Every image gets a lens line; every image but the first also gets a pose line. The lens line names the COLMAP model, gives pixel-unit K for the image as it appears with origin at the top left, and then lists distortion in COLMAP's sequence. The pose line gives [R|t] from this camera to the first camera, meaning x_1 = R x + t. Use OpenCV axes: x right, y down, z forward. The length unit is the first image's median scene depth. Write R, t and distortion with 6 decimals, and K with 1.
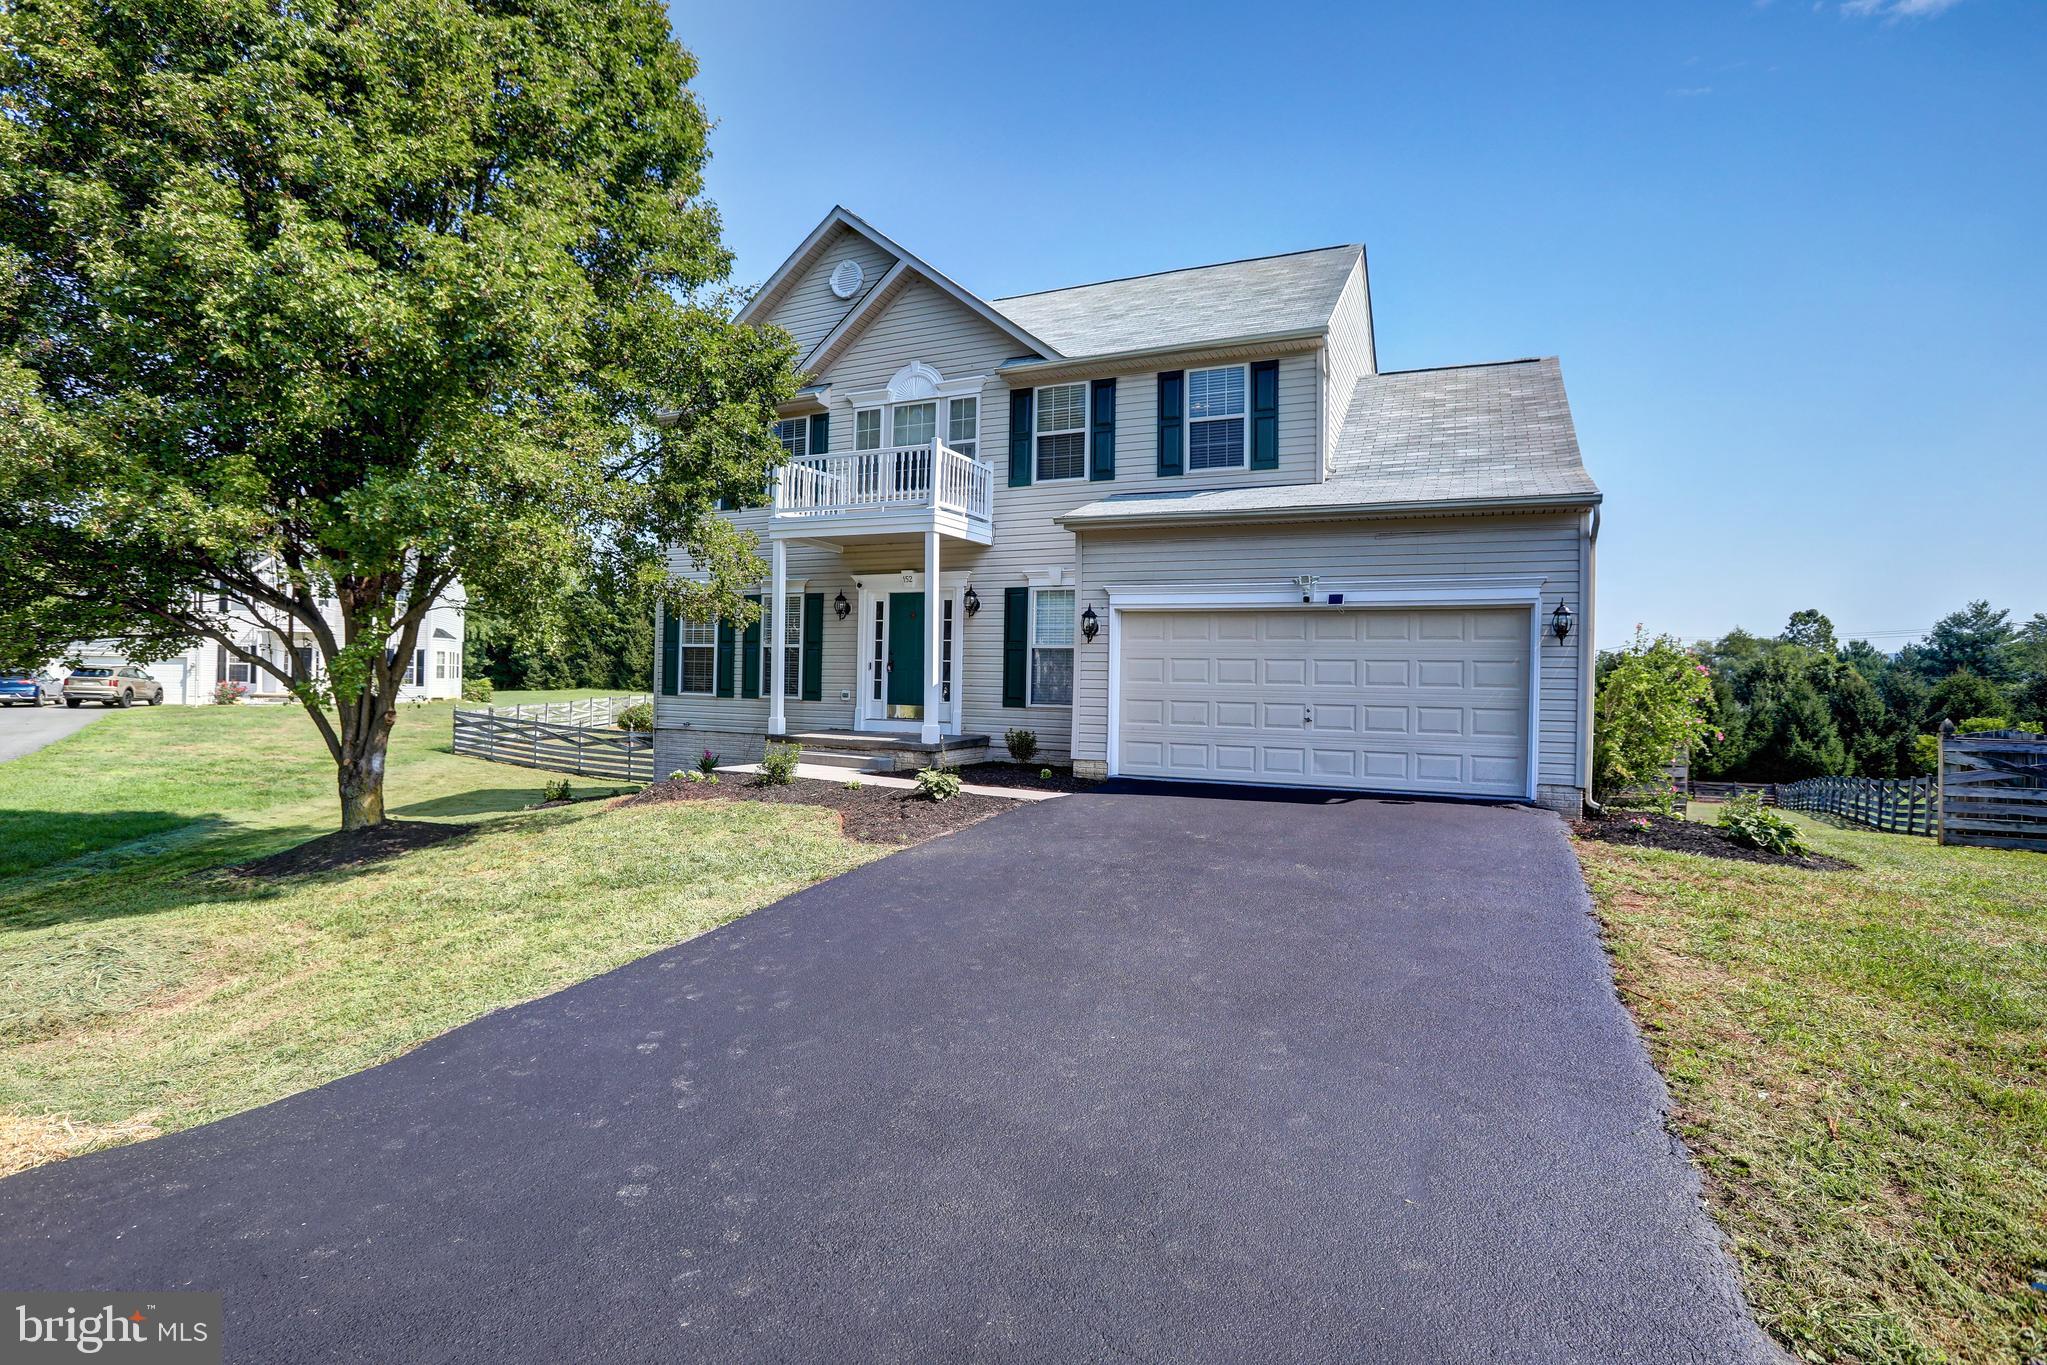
lens RADIAL K [[983.6, 0, 1017.0], [0, 983.6, 677.1], [0, 0, 1]] dist [-0.032804, -0.000043]
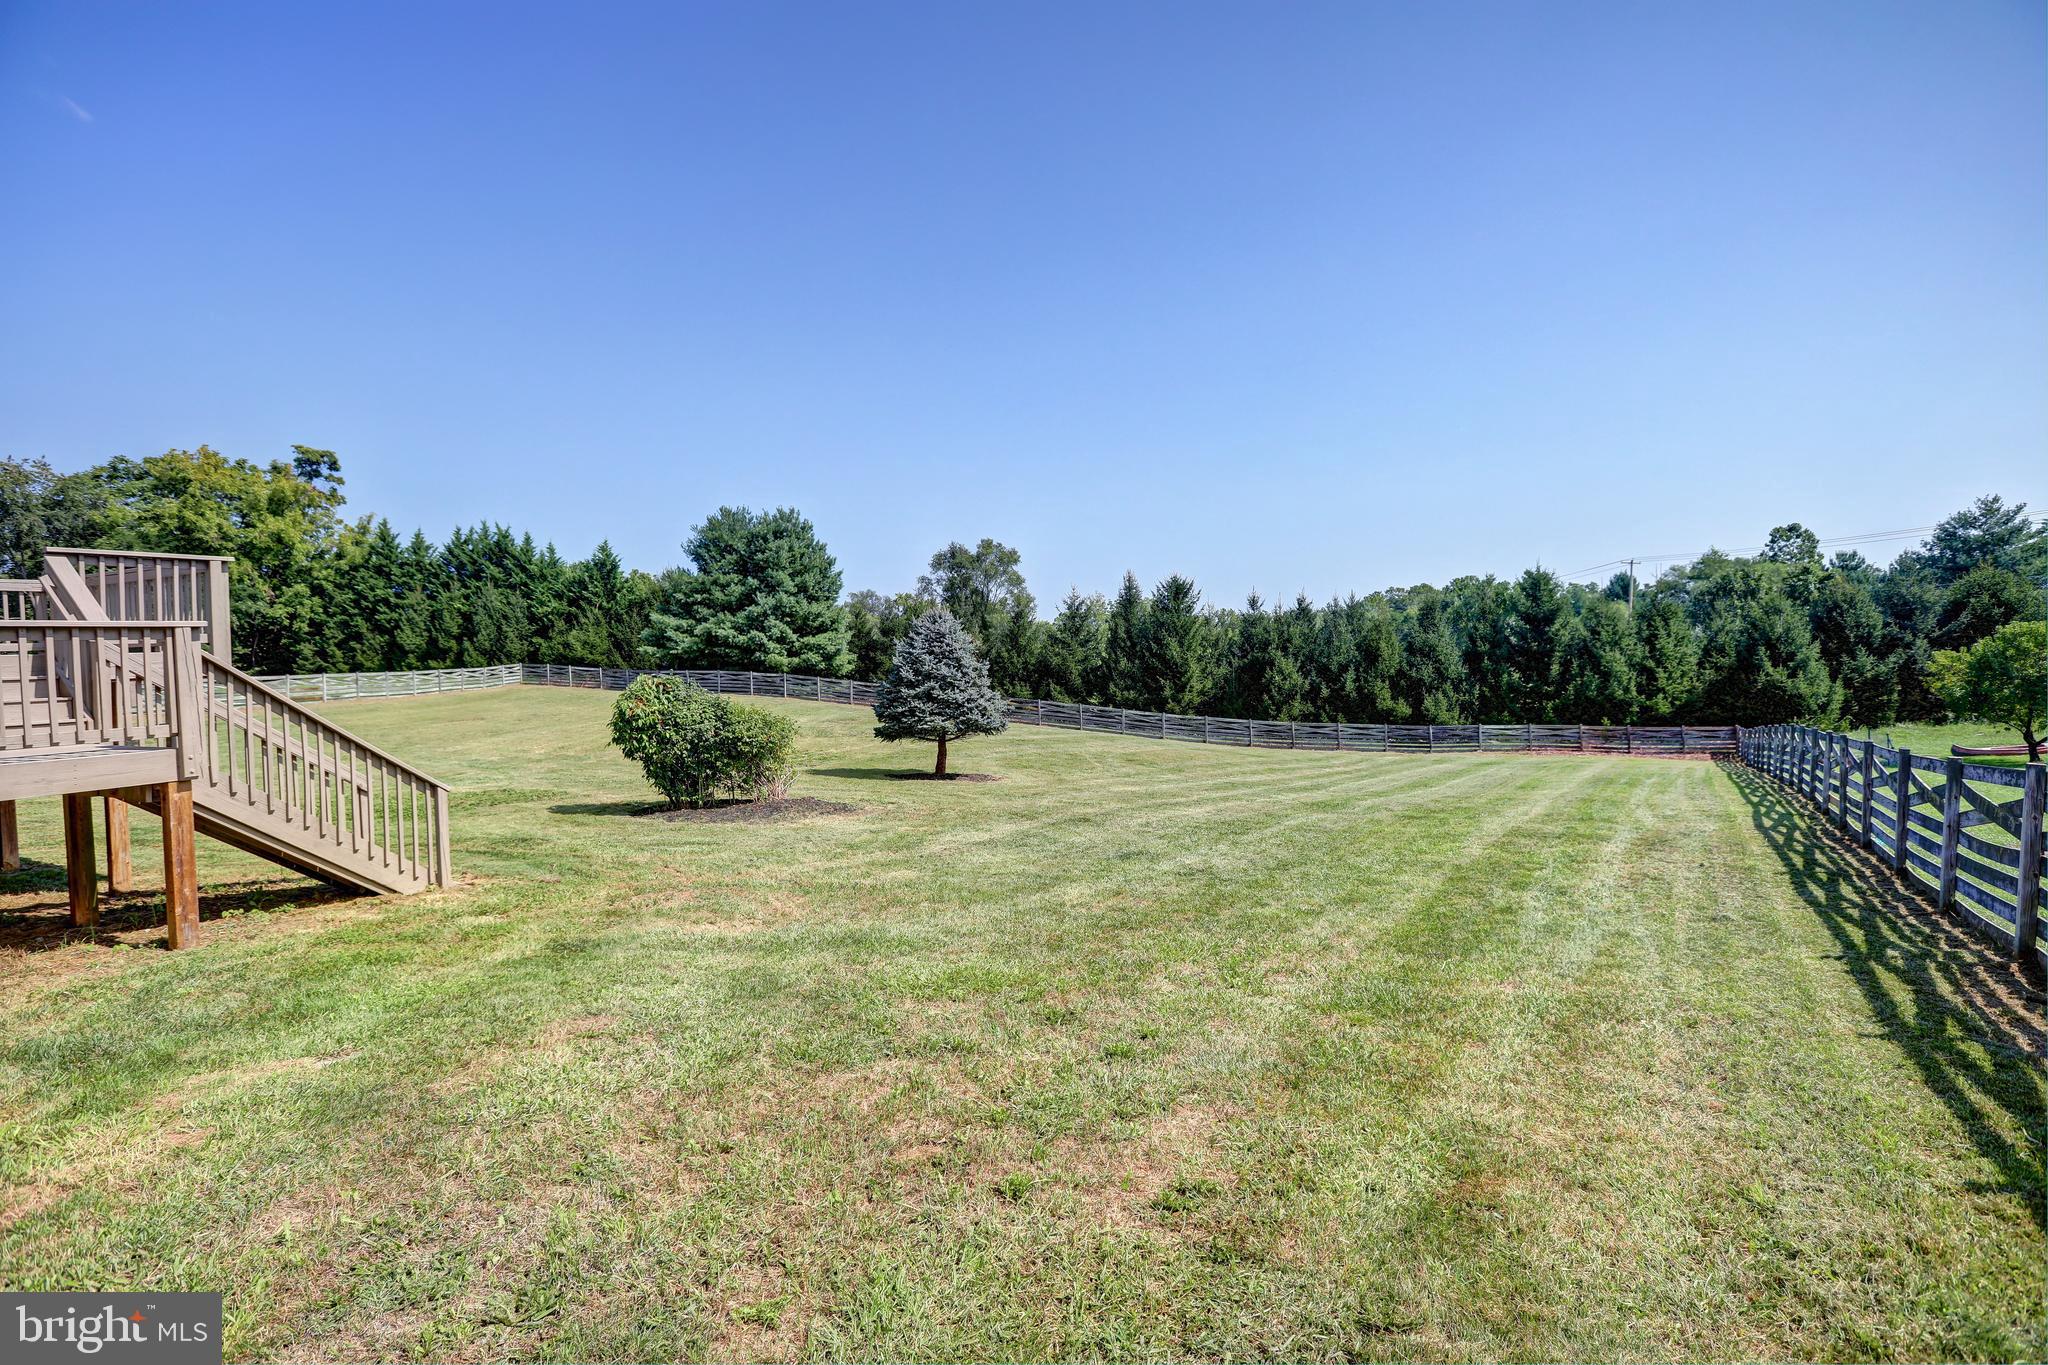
lens RADIAL K [[933.7, 0, 1019.2], [0, 933.7, 677.6], [0, 0, 1]] dist [-0.045135, 0.007512]
pose [[0.998582, -0.047634, -0.023777, 0.189203], [0.048452, 0.998209, 0.035089, 0.016208], [0.022063, -0.036192, 0.999101, 0.214508]]
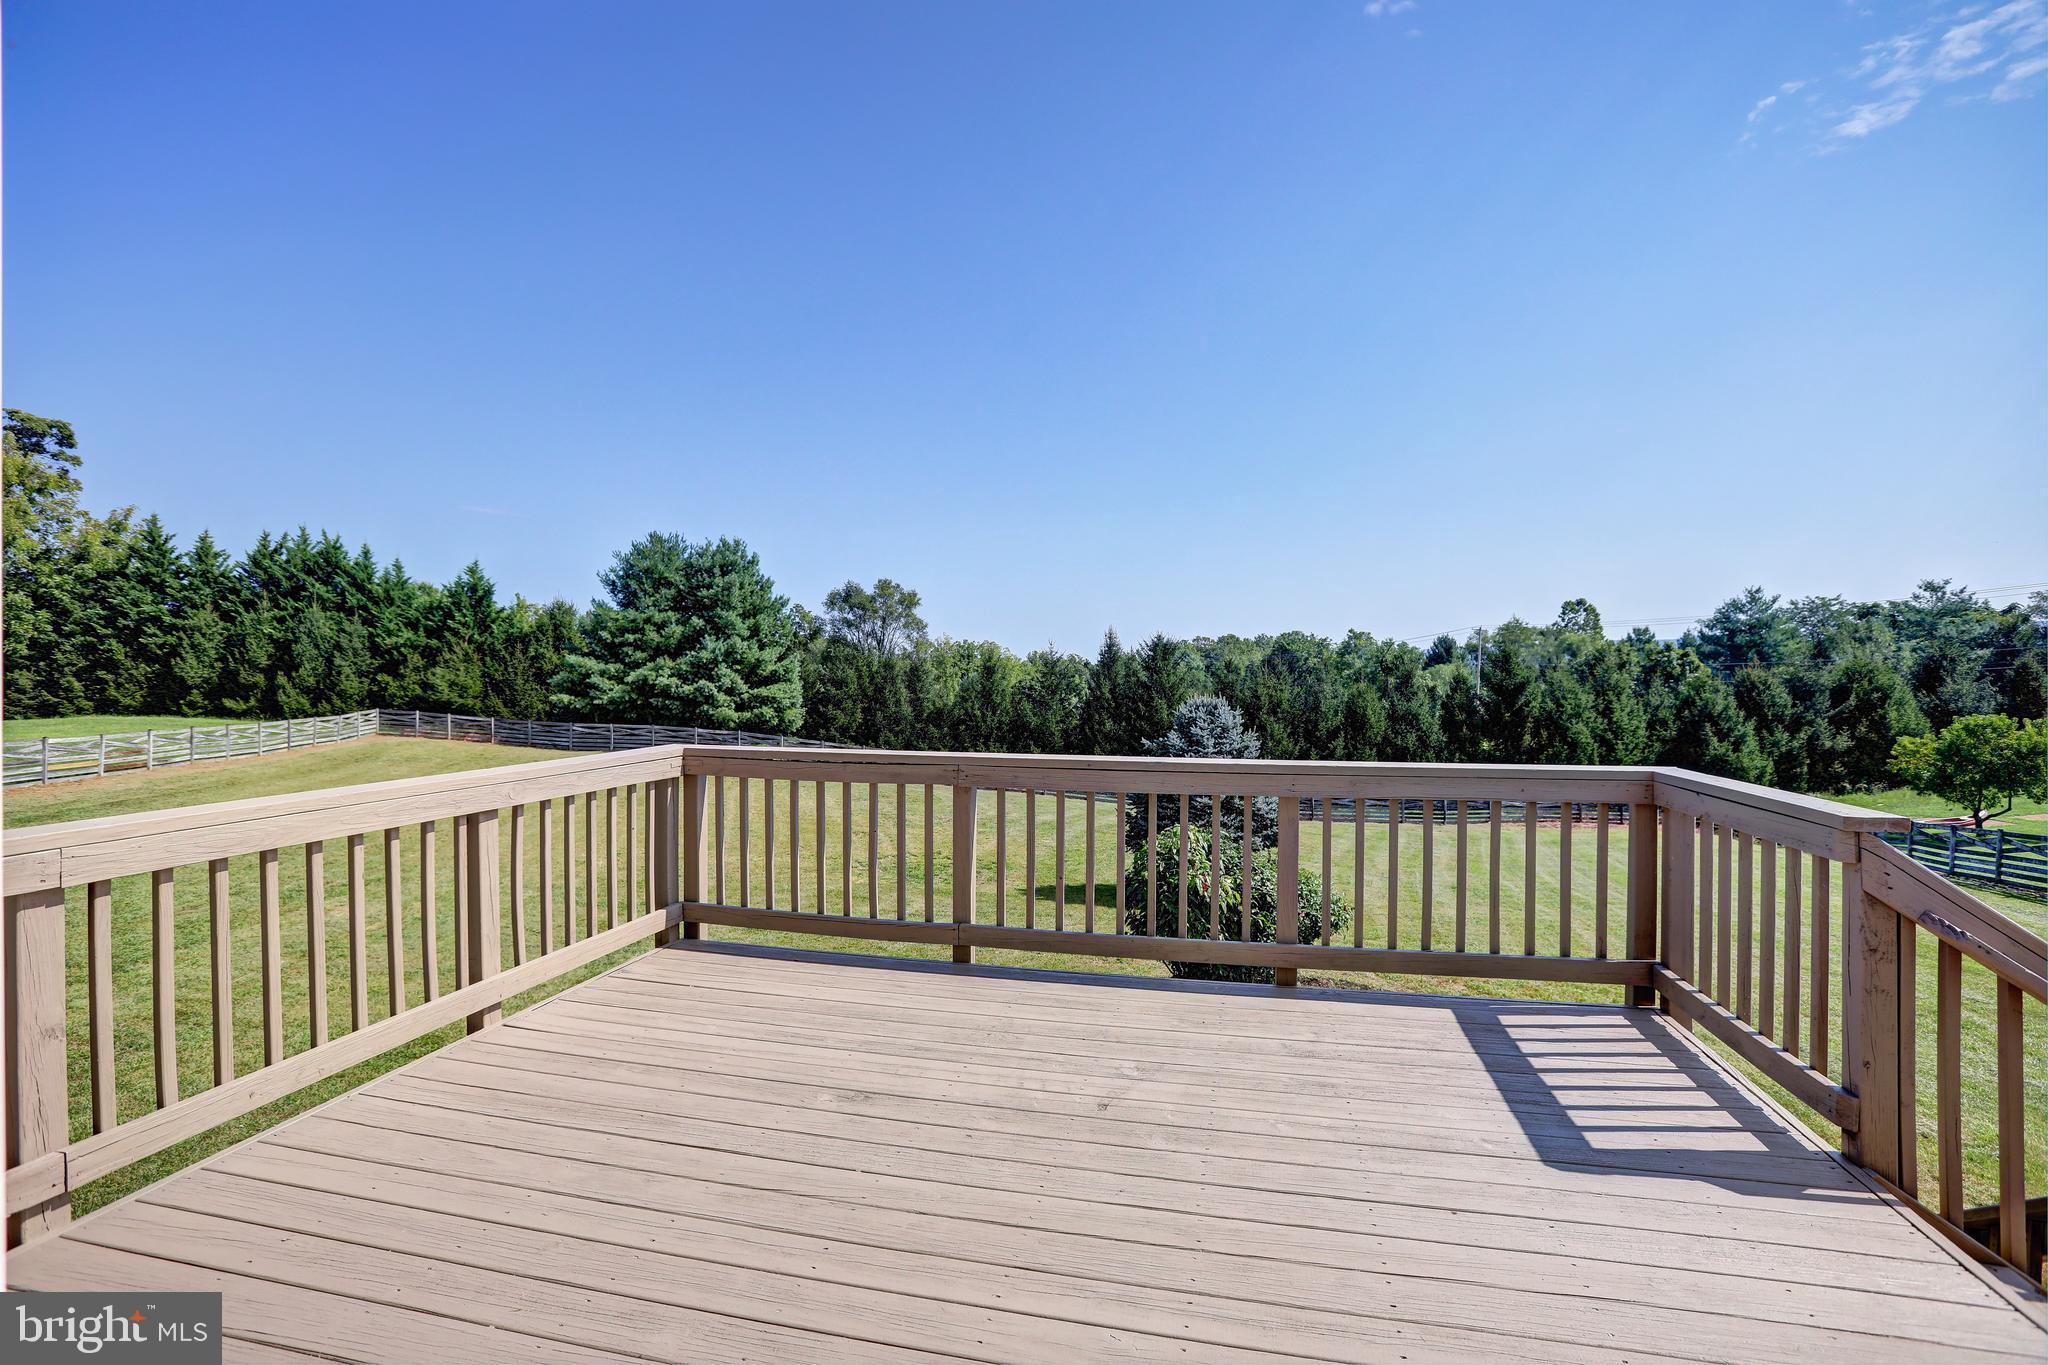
lens RADIAL K [[933.7, 0, 1032.9], [0, 933.7, 652.5], [0, 0, 1]] dist [-0.045135, 0.007512]
pose [[0.973896, -0.014612, 0.226525, 0.041546], [0.019850, 0.999585, -0.020863, -0.005806], [-0.226126, 0.024815, 0.973782, 0.283680]]
